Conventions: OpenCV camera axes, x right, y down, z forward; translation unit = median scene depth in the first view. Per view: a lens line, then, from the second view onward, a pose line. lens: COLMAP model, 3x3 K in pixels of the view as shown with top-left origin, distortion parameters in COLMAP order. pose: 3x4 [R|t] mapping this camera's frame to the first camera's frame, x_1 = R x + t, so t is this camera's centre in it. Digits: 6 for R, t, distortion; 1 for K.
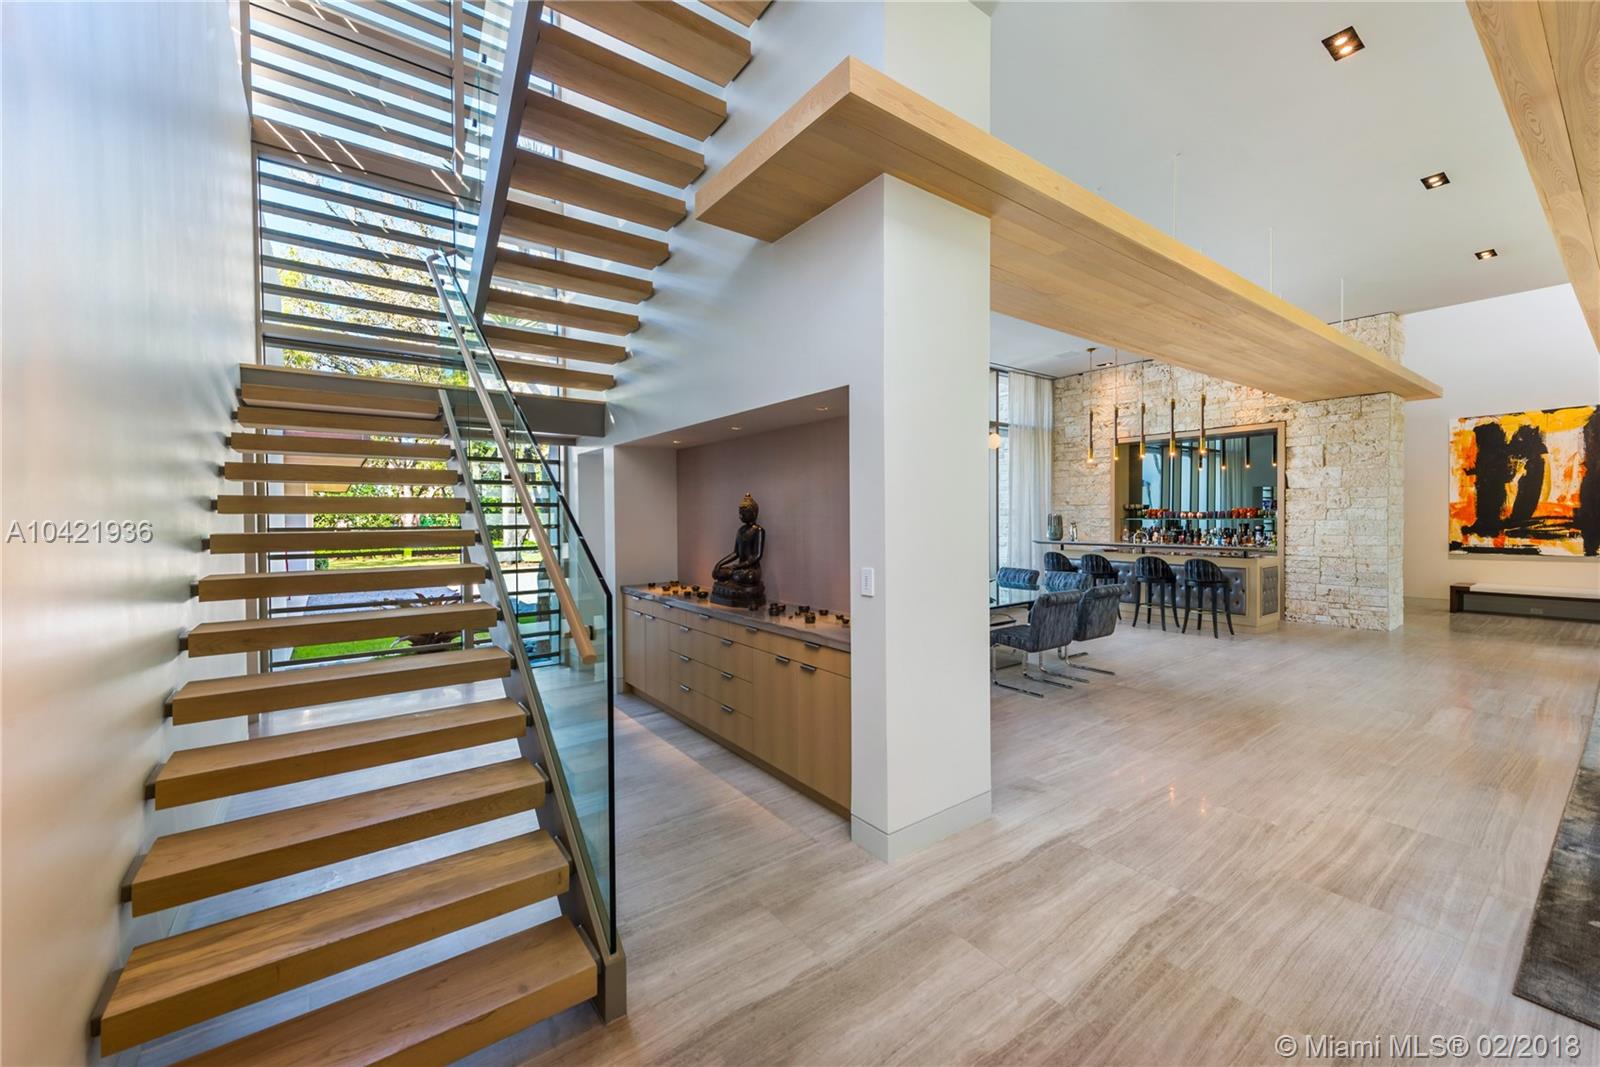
lens RADIAL K [[636.7, 0, 802.8], [0, 636.7, 530.9], [0, 0, 1]] dist [0.010615, 0.000111]
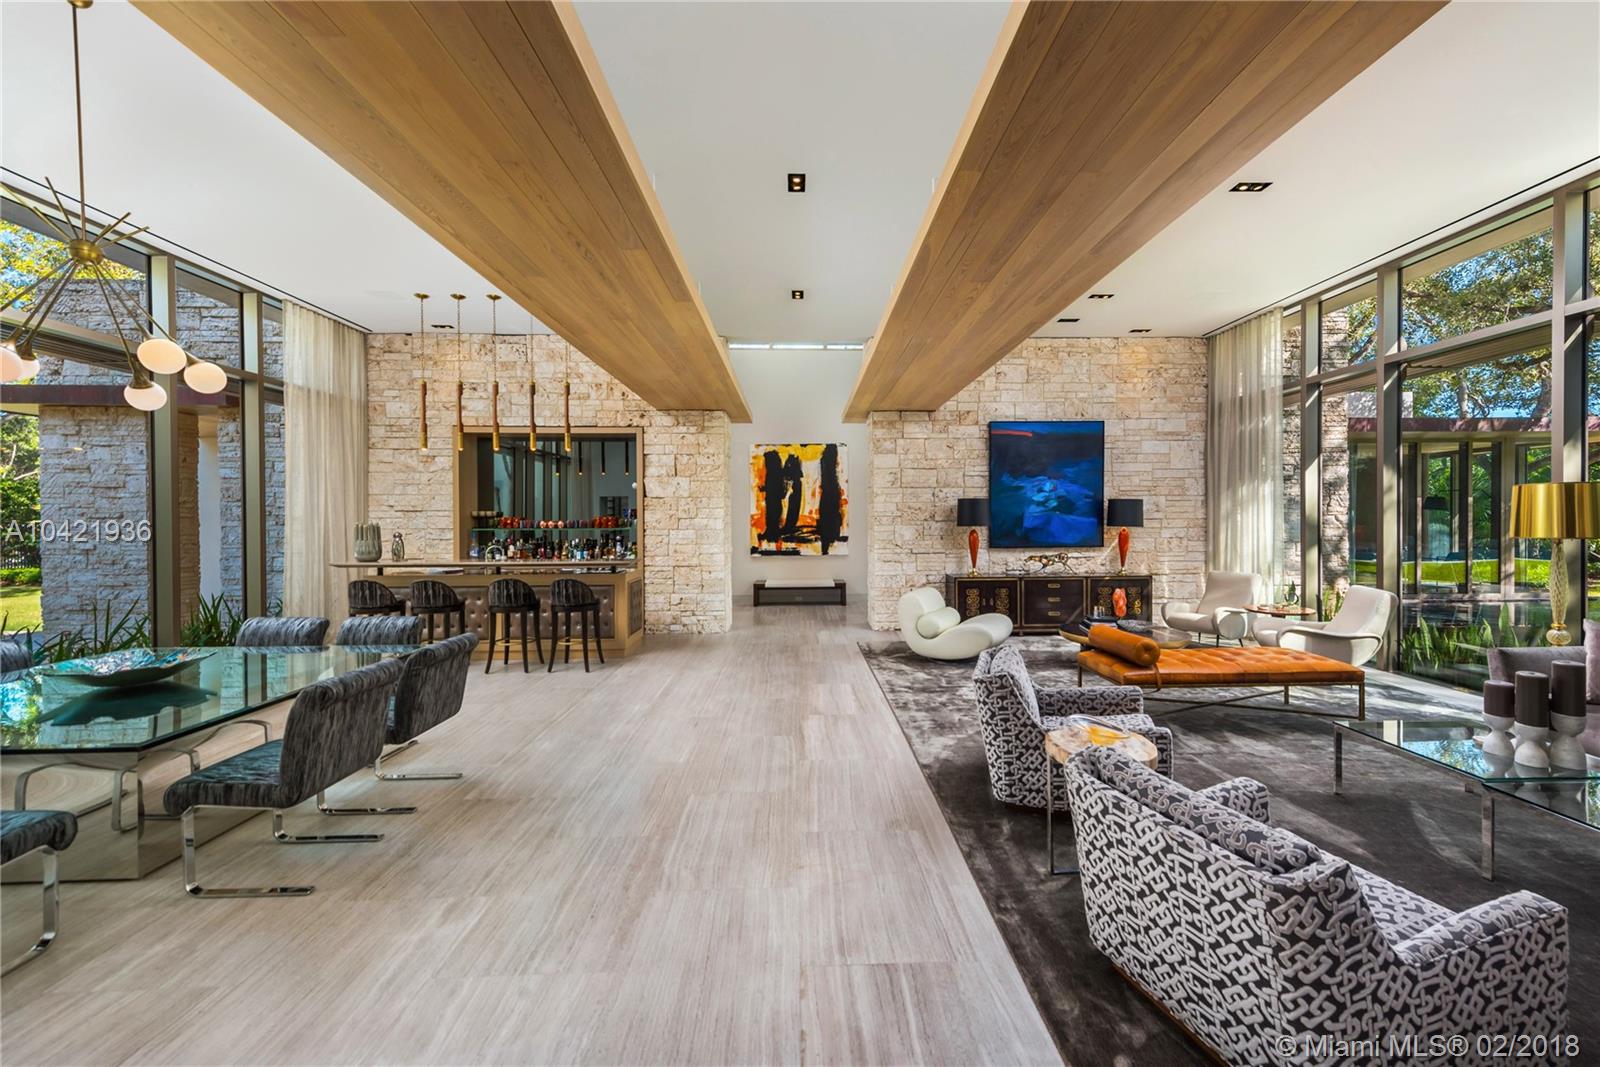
lens RADIAL K [[636.7, 0, 838.5], [0, 636.7, 522.7], [0, 0, 1]] dist [0.010615, 0.000111]
pose [[0.548059, 0.001350, 0.836439, 0.109579], [0.020809, 0.999667, -0.015248, -0.006897], [-0.836181, 0.025762, 0.547848, 0.226534]]
